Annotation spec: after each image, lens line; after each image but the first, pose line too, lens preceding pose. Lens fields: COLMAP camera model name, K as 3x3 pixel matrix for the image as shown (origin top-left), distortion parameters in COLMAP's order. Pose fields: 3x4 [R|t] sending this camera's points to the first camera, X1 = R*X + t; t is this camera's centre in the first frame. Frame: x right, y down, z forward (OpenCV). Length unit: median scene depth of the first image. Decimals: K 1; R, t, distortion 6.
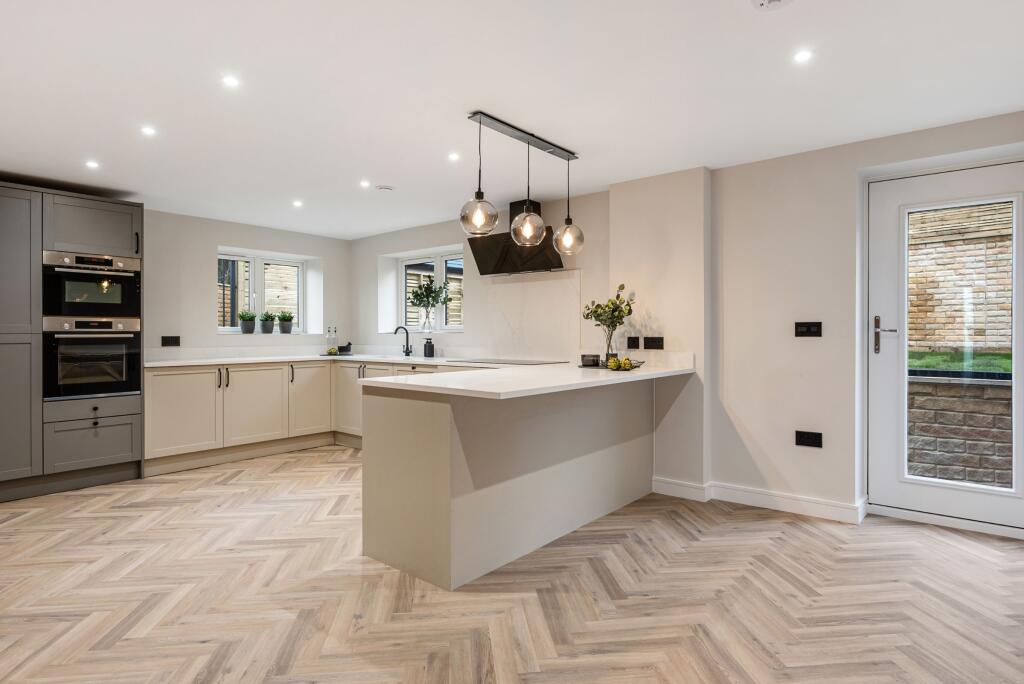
lens RADIAL K [[561.2, 0, 510.9], [0, 561.2, 332.7], [0, 0, 1]] dist [-0.000518, 0.000601]
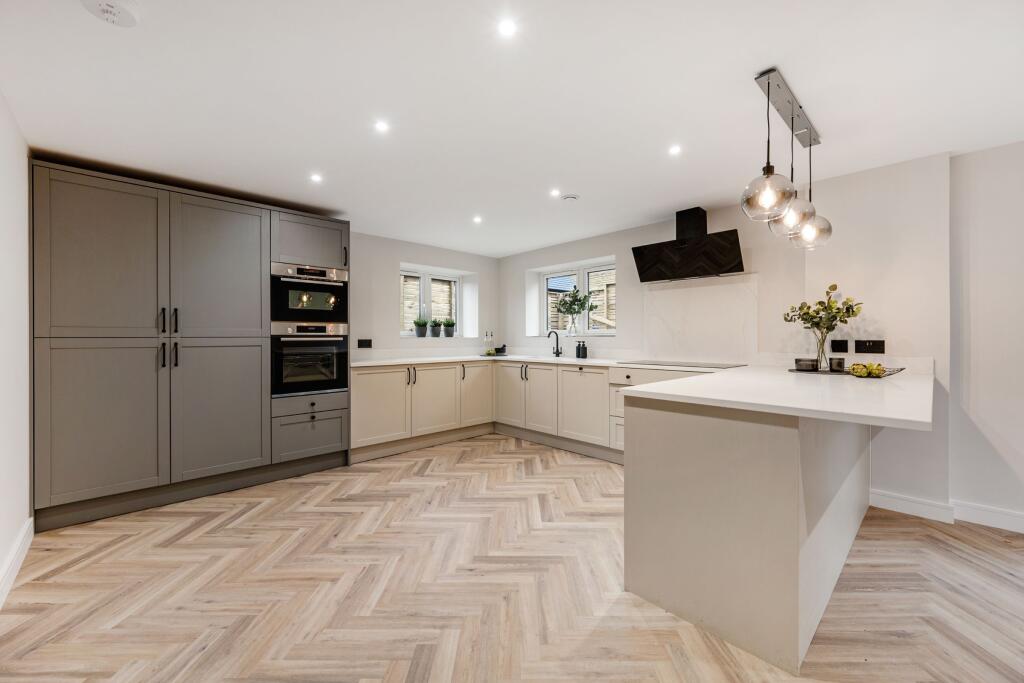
lens RADIAL K [[404.4, 0, 509.1], [0, 404.4, 336.9], [0, 0, 1]] dist [-0.000147, -0.000004]
pose [[0.992799, -0.000752, -0.119792, -0.257693], [0.000678, 1.000000, -0.000662, 0.002138], [0.119792, 0.000576, 0.992799, 0.249597]]
